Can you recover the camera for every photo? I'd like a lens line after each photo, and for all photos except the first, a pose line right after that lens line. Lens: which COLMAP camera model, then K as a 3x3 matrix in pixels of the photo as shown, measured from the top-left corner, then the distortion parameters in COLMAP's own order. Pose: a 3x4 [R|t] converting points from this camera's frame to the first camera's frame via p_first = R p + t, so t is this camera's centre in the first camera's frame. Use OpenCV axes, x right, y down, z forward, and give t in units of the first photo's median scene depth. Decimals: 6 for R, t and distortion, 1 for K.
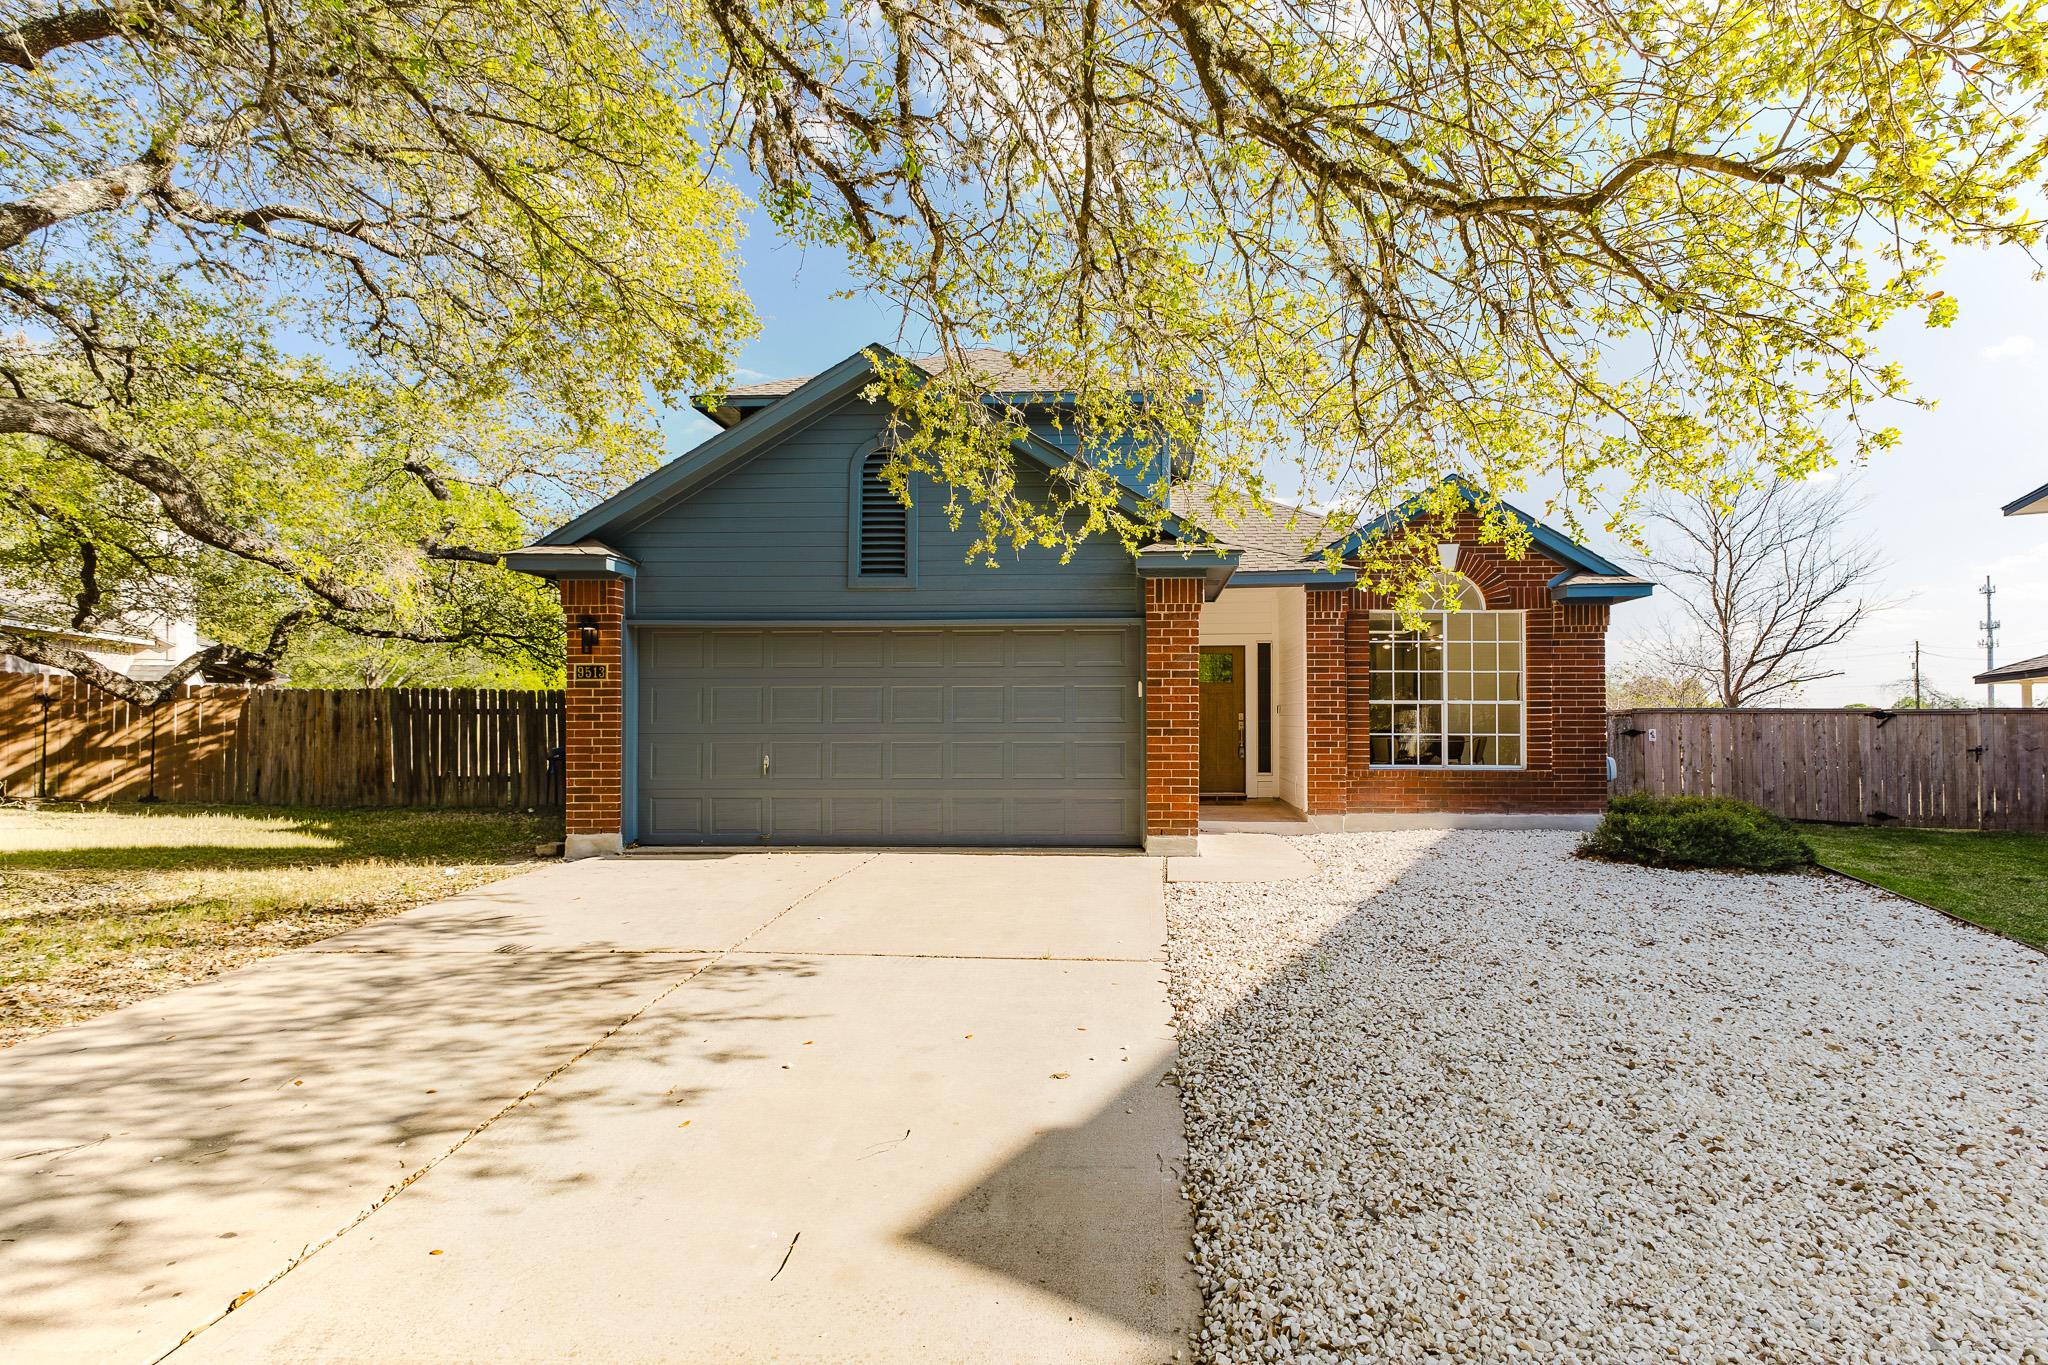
lens RADIAL K [[895.3, 0, 1058.0], [0, 895.3, 694.7], [0, 0, 1]] dist [0.003628, 0.000412]
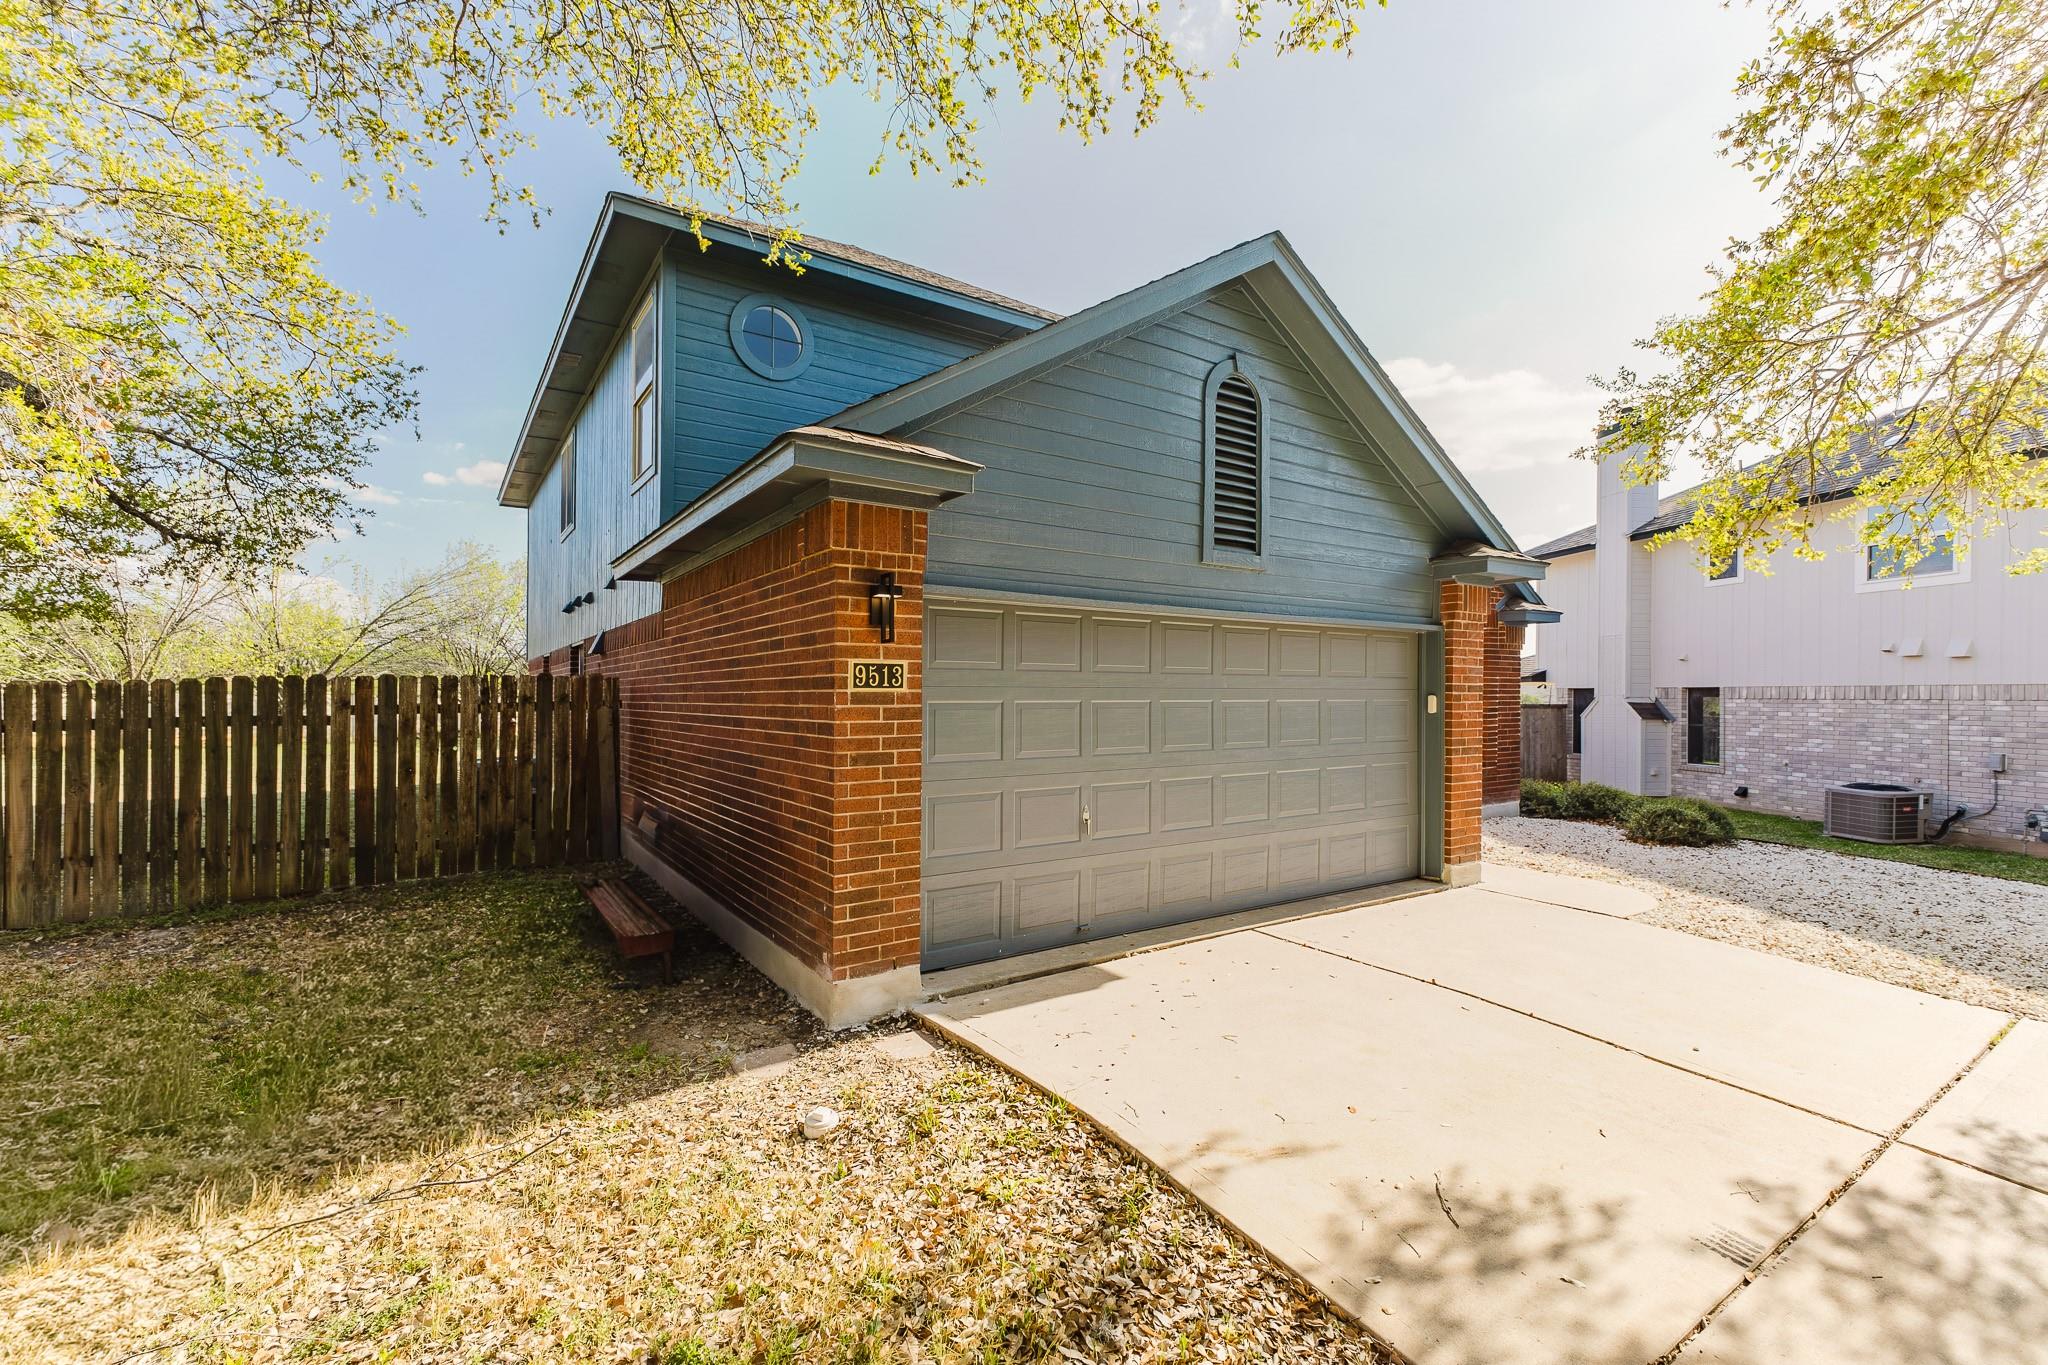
lens RADIAL K [[897.3, 0, 1024.0], [0, 897.3, 682.5], [0, 0, 1]] dist [0.002720, 0.000296]
pose [[0.804037, 0.010740, 0.594482, -0.771107], [-0.020775, 0.999734, 0.010037, -0.028306], [-0.594216, -0.020420, 0.804046, 0.508821]]
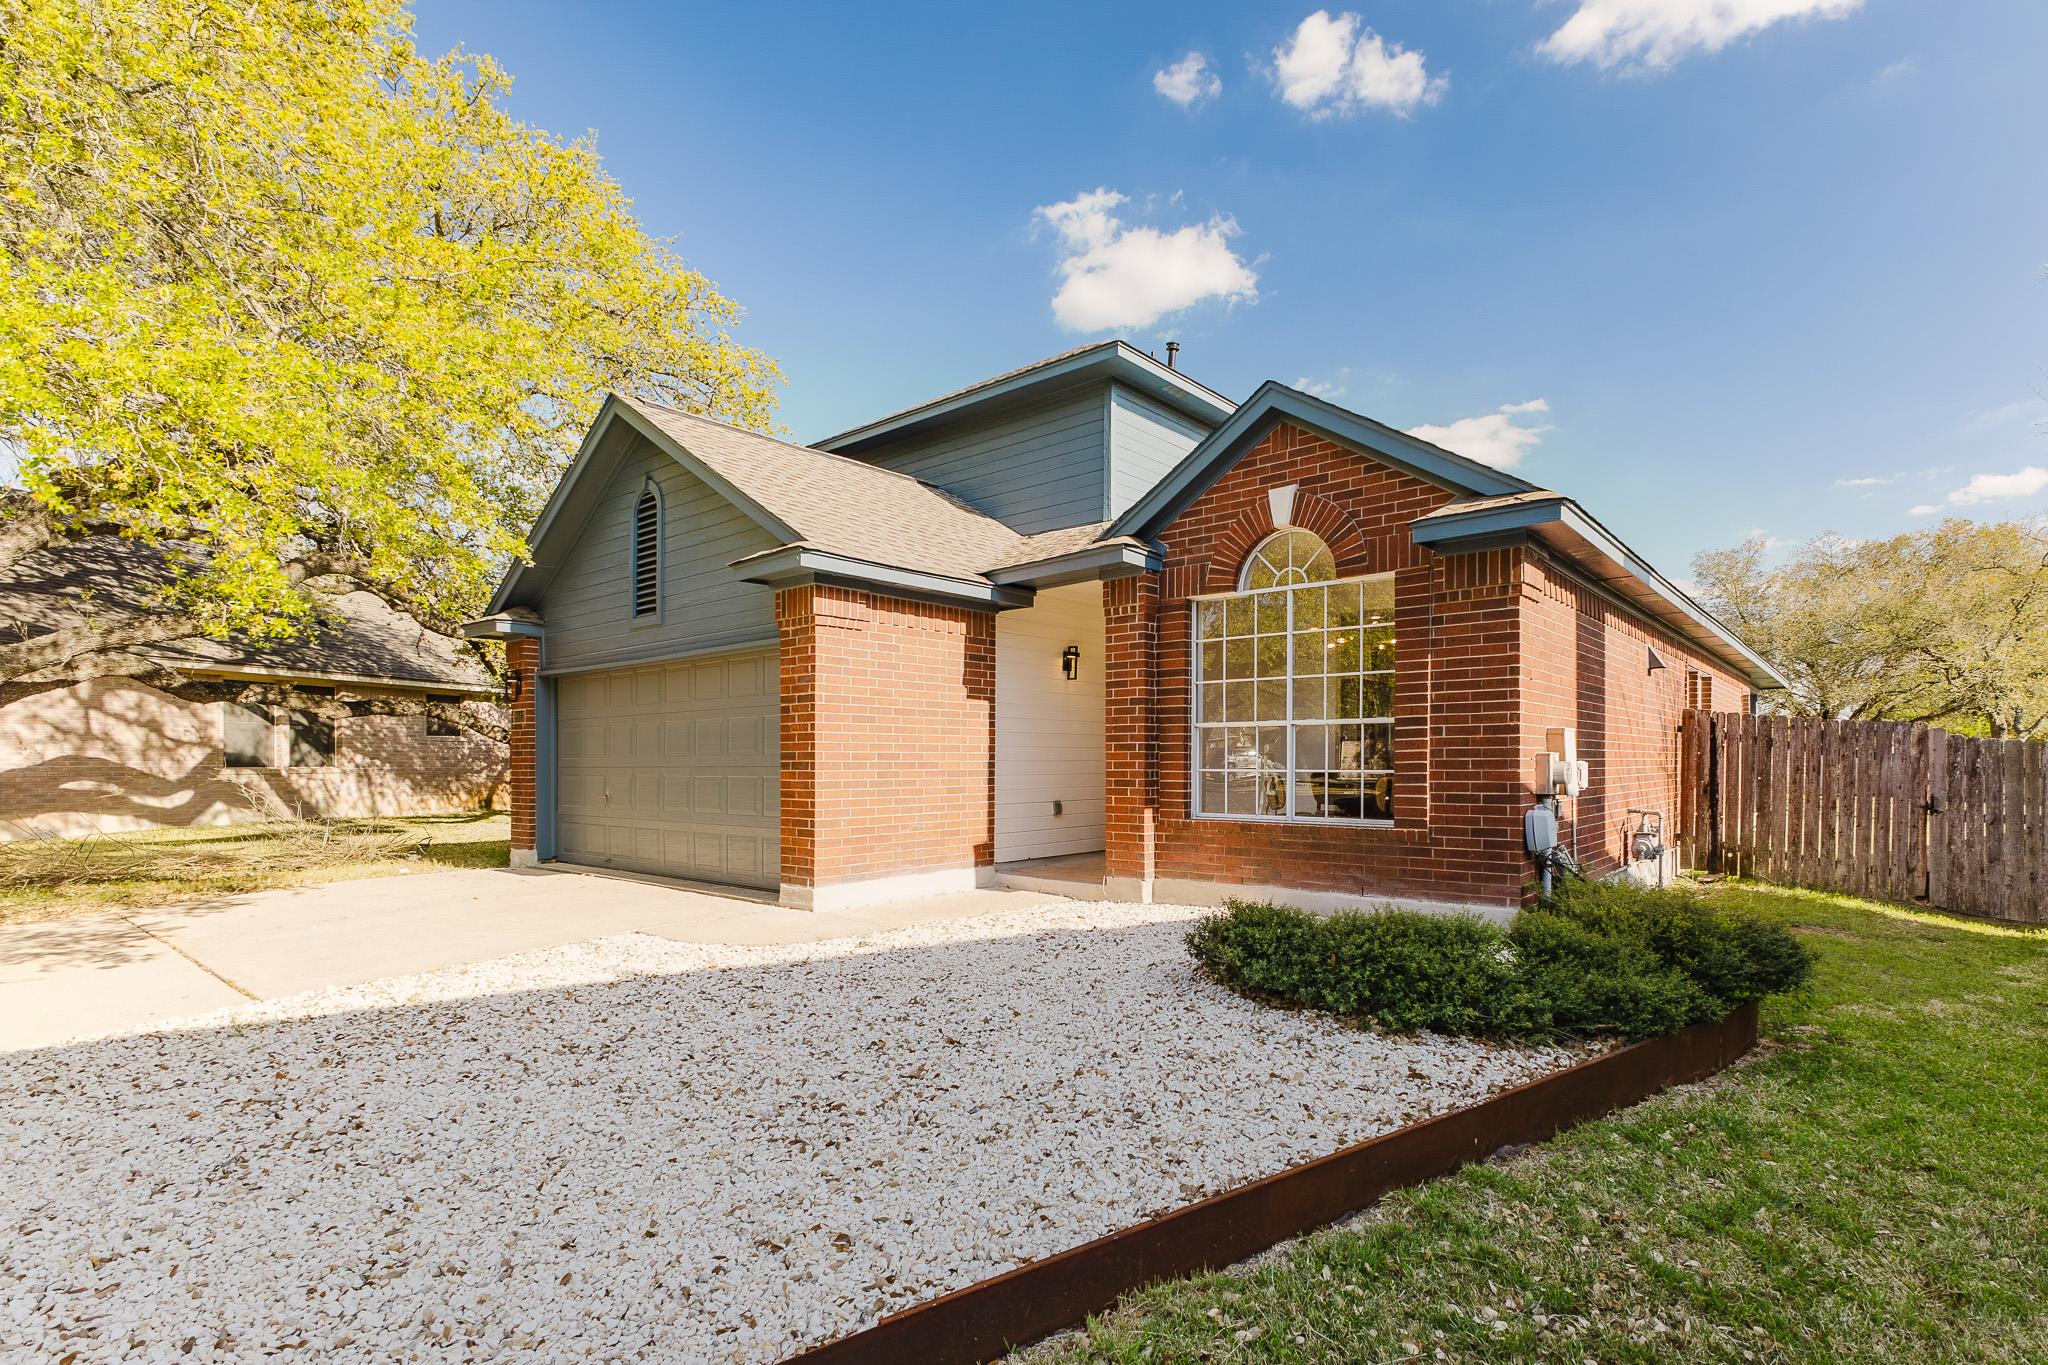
lens RADIAL K [[915.3, 0, 1020.7], [0, 915.3, 753.2], [0, 0, 1]] dist [0.001522, 0.000229]
pose [[0.822600, -0.007129, -0.568576, 0.782868], [0.020161, 0.999658, 0.016635, 0.018645], [0.568263, -0.025147, 0.822463, 0.379706]]
